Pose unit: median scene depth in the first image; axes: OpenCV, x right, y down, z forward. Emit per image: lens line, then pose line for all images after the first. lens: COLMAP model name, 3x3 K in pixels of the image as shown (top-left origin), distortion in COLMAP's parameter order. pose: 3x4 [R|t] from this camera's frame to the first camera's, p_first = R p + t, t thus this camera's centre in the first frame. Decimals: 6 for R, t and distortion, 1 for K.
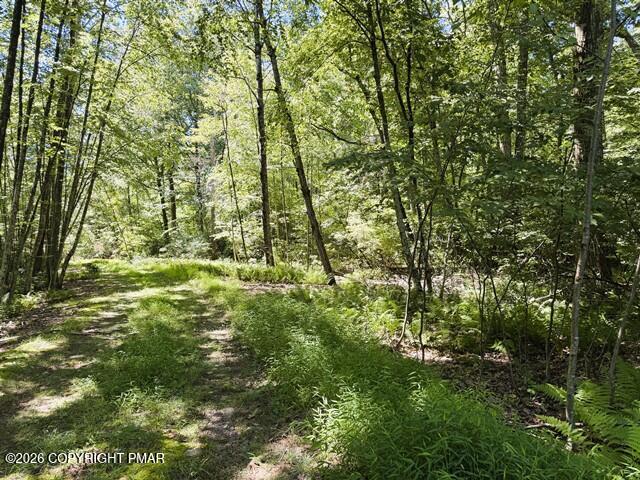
lens RADIAL K [[445.5, 0, 319.2], [0, 445.5, 255.8], [0, 0, 1]] dist [0.029434, -0.000141]
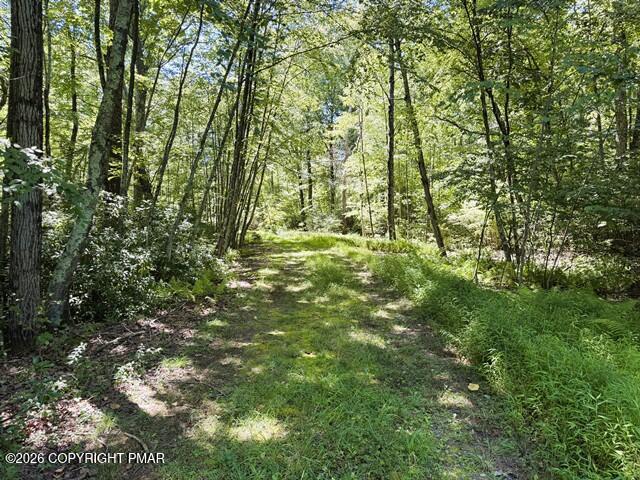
lens RADIAL K [[445.5, 0, 319.2], [0, 445.5, 255.8], [0, 0, 1]] dist [0.029434, -0.000141]
pose [[0.963399, 0.052867, -0.262805, 0.014868], [-0.040265, 0.997776, 0.053112, 0.006562], [0.265029, -0.040586, 0.963386, -0.179424]]
